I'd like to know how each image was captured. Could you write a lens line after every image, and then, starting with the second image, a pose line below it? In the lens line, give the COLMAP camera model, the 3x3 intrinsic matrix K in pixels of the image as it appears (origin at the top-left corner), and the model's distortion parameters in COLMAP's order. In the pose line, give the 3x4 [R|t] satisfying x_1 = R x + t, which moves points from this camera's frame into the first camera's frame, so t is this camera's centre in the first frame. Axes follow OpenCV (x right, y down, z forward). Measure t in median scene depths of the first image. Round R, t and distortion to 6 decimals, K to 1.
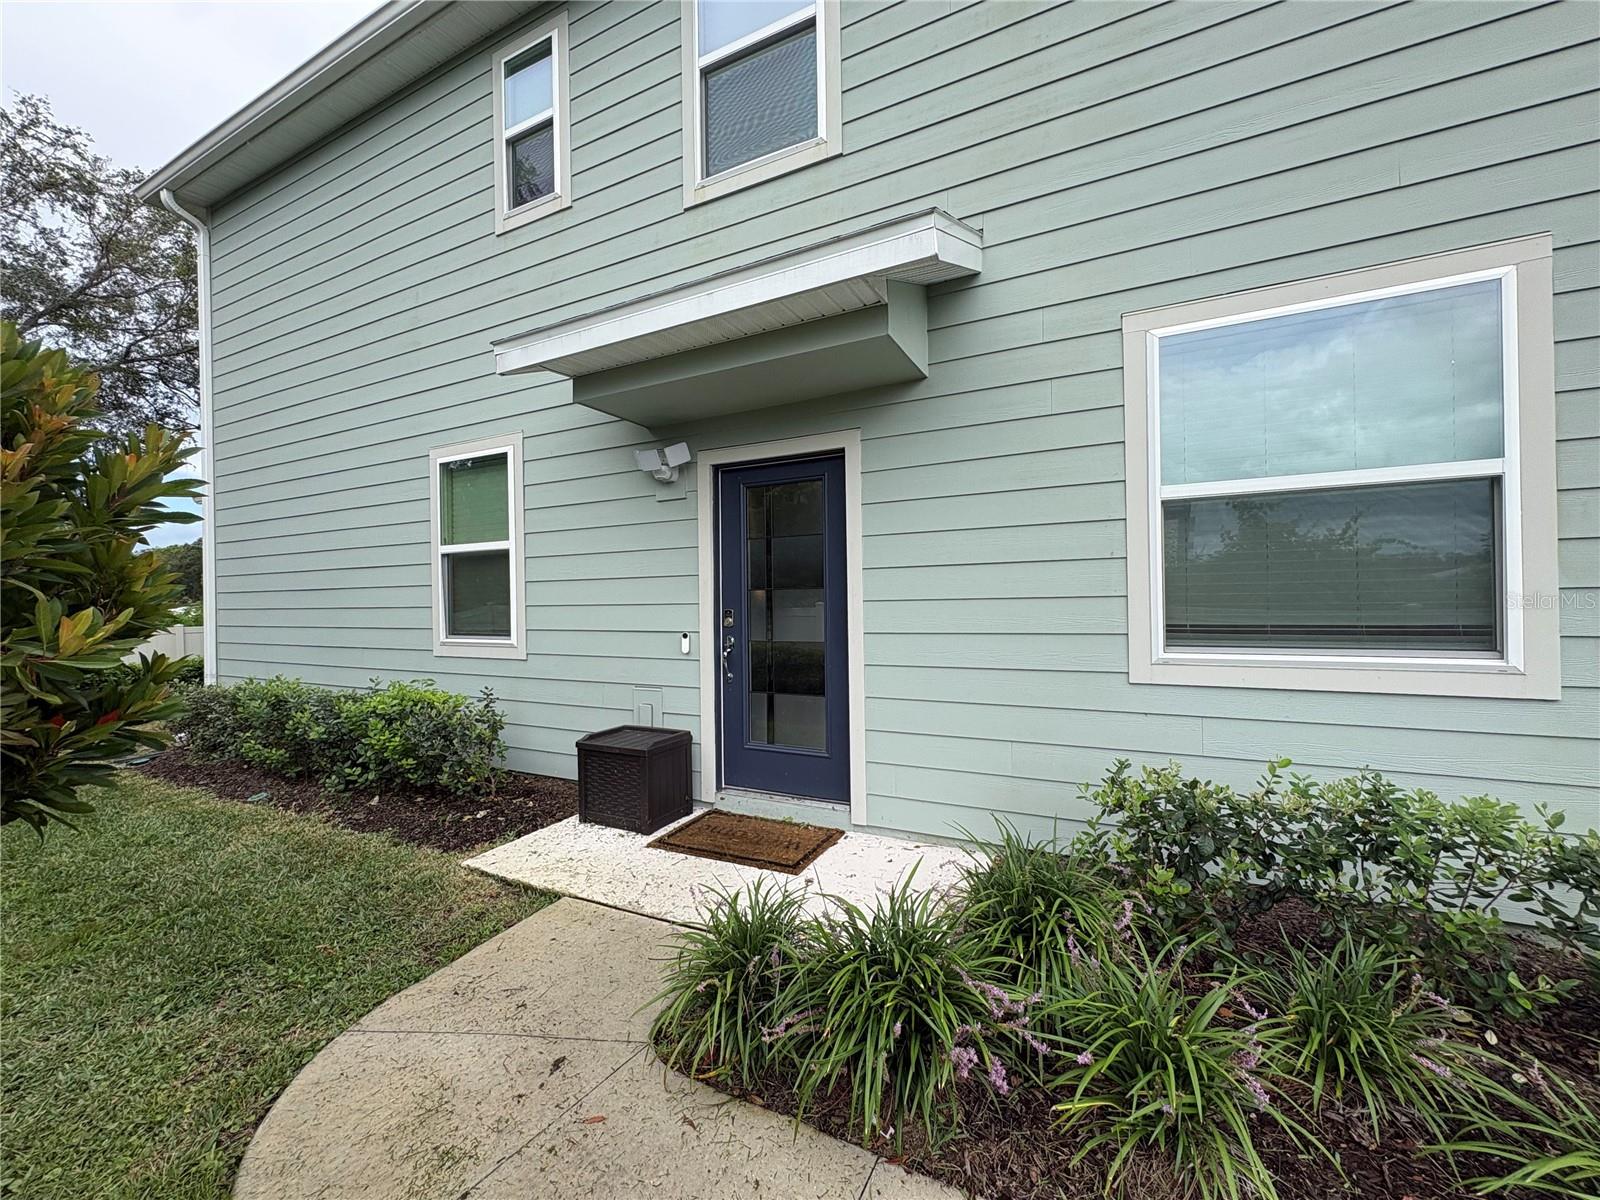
lens RADIAL K [[640.5, 0, 793.4], [0, 640.5, 600.5], [0, 0, 1]] dist [-0.003777, -0.000739]
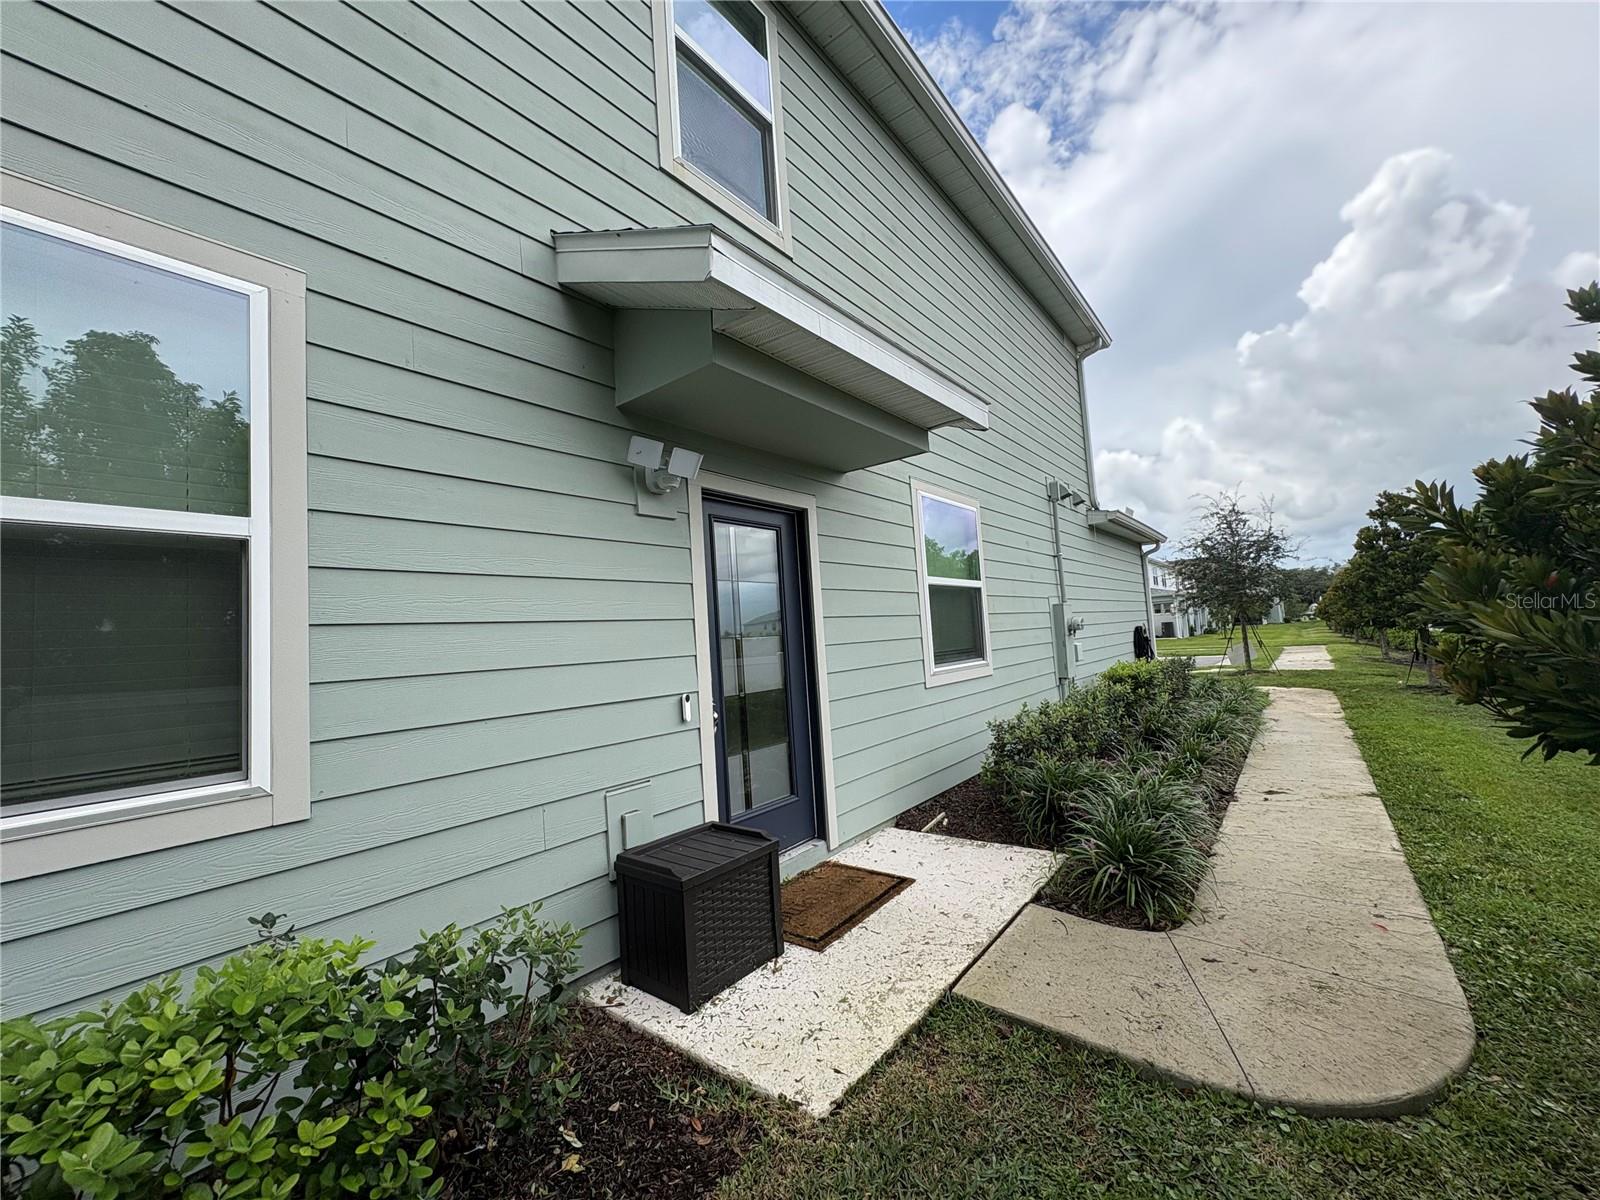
lens RADIAL K [[640.5, 0, 801.3], [0, 640.5, 598.8], [0, 0, 1]] dist [-0.003777, -0.000739]
pose [[0.190589, 0.069835, 0.979183, -0.908201], [0.061703, 0.994642, -0.082948, 0.009775], [-0.979729, 0.076227, 0.185259, 0.730425]]
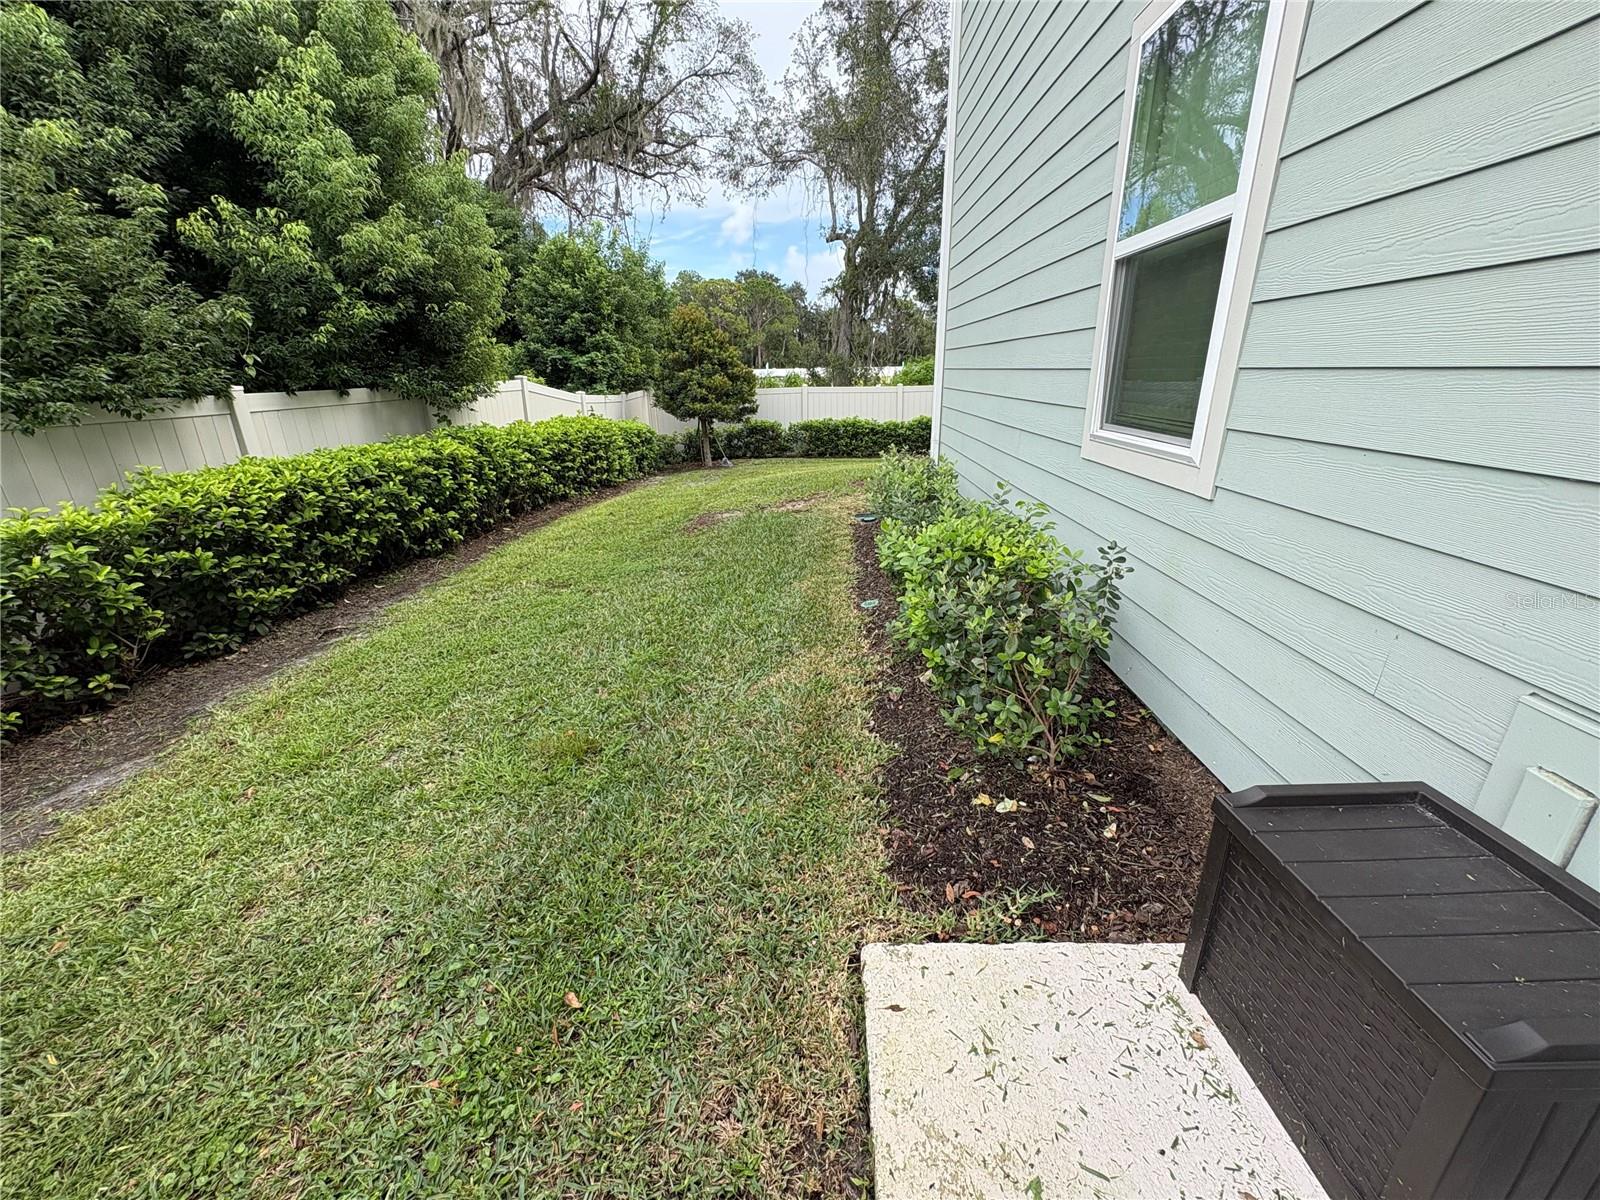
lens RADIAL K [[640.5, 0, 808.1], [0, 640.5, 602.5], [0, 0, 1]] dist [-0.003777, -0.000739]
pose [[0.442207, 0.312826, -0.840591, -0.179355], [0.012120, 0.935035, 0.354349, 0.000552], [0.896831, -0.166883, 0.409687, 0.671986]]
